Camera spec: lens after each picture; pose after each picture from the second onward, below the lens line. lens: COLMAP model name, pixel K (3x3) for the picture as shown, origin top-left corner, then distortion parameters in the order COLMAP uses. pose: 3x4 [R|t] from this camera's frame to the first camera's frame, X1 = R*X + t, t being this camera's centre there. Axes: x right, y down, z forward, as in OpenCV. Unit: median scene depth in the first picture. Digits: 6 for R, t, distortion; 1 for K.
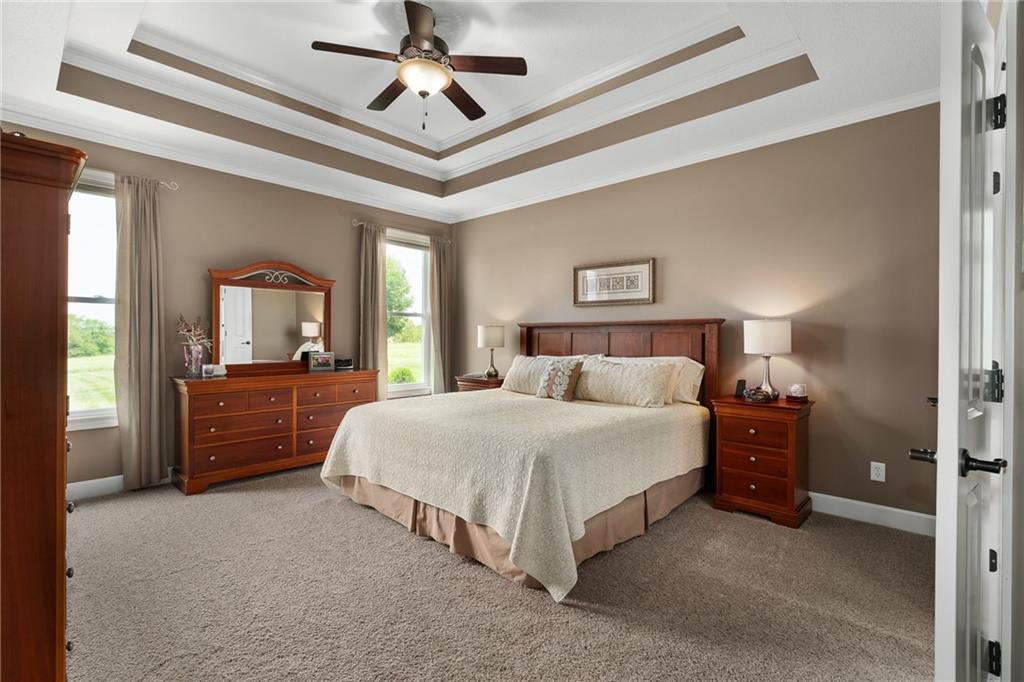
lens RADIAL K [[465.9, 0, 512.0], [0, 465.9, 341.0], [0, 0, 1]] dist [0.000020, 0.000079]
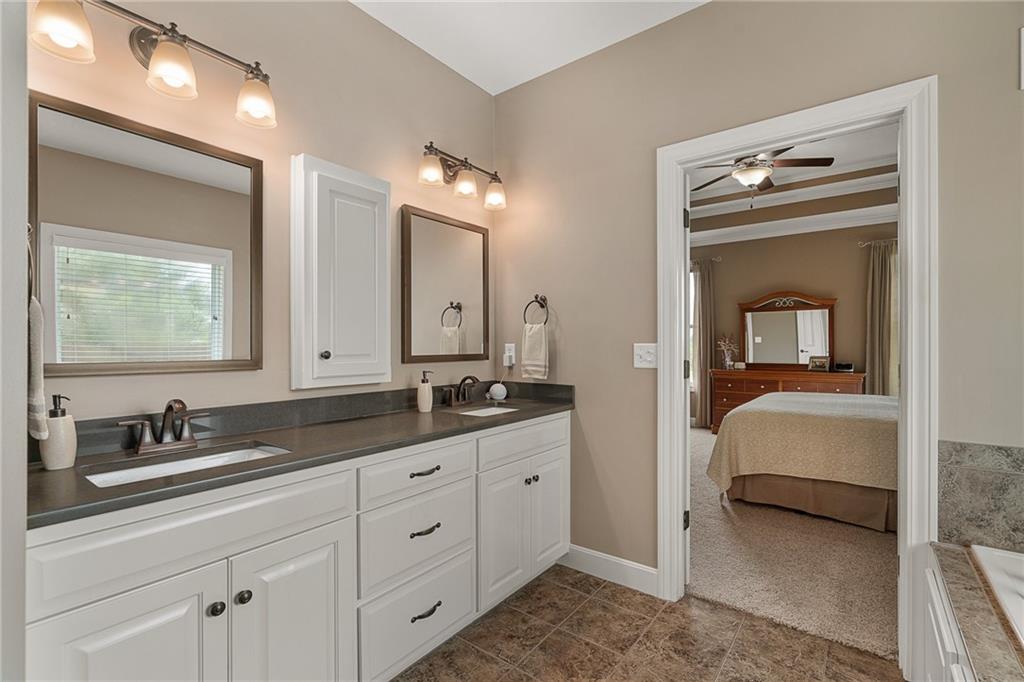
lens RADIAL K [[465.9, 0, 512.0], [0, 465.9, 341.0], [0, 0, 1]] dist [0.000020, 0.000079]
pose [[0.100232, -0.010561, -0.994908, 0.817773], [-0.004889, 0.999926, -0.011107, -0.000642], [0.994952, 0.005978, 0.100173, 0.038343]]
